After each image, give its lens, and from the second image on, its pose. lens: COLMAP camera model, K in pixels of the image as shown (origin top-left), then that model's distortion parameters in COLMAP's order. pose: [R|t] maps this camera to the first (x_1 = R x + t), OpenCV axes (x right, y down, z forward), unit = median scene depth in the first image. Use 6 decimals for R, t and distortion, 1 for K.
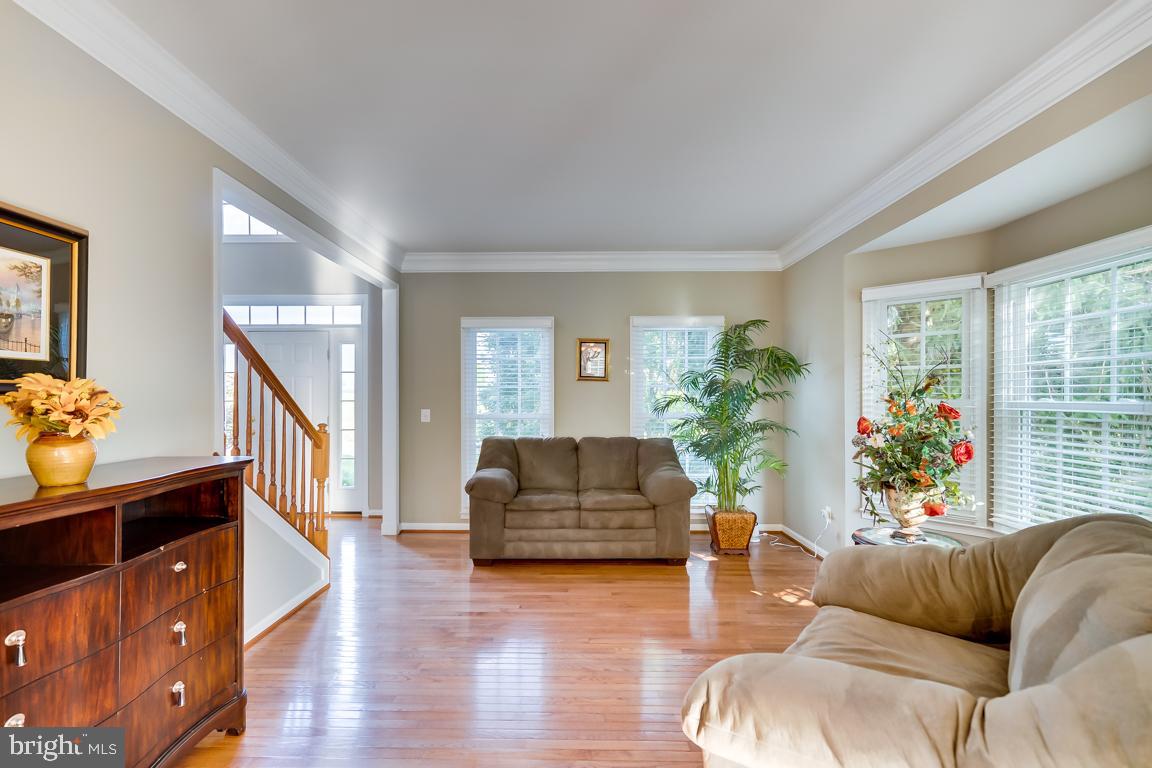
lens RADIAL K [[542.4, 0, 585.0], [0, 542.4, 388.6], [0, 0, 1]] dist [0.012249, 0.003604]
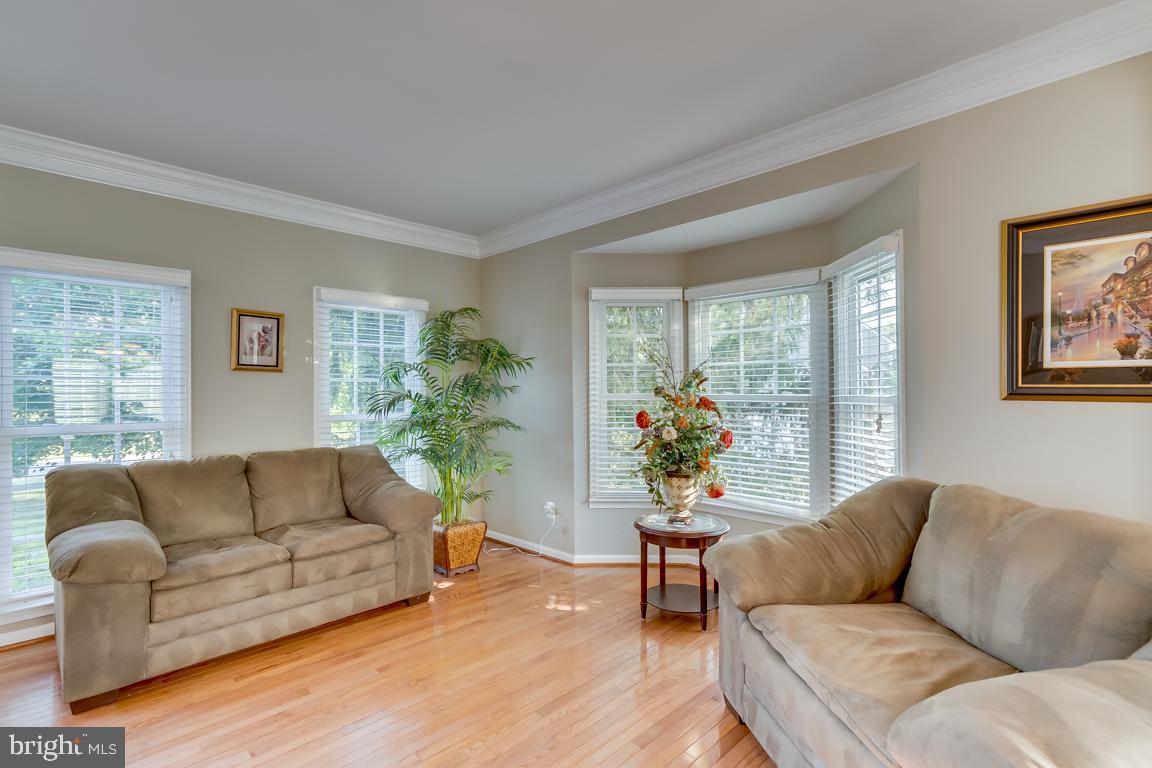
lens RADIAL K [[542.4, 0, 572.0], [0, 542.4, 382.0], [0, 0, 1]] dist [0.012249, 0.003604]
pose [[0.716344, 0.007842, 0.697704, -0.233649], [-0.003308, 0.999964, -0.007843, 0.004888], [-0.697740, 0.003310, 0.716344, 0.272040]]
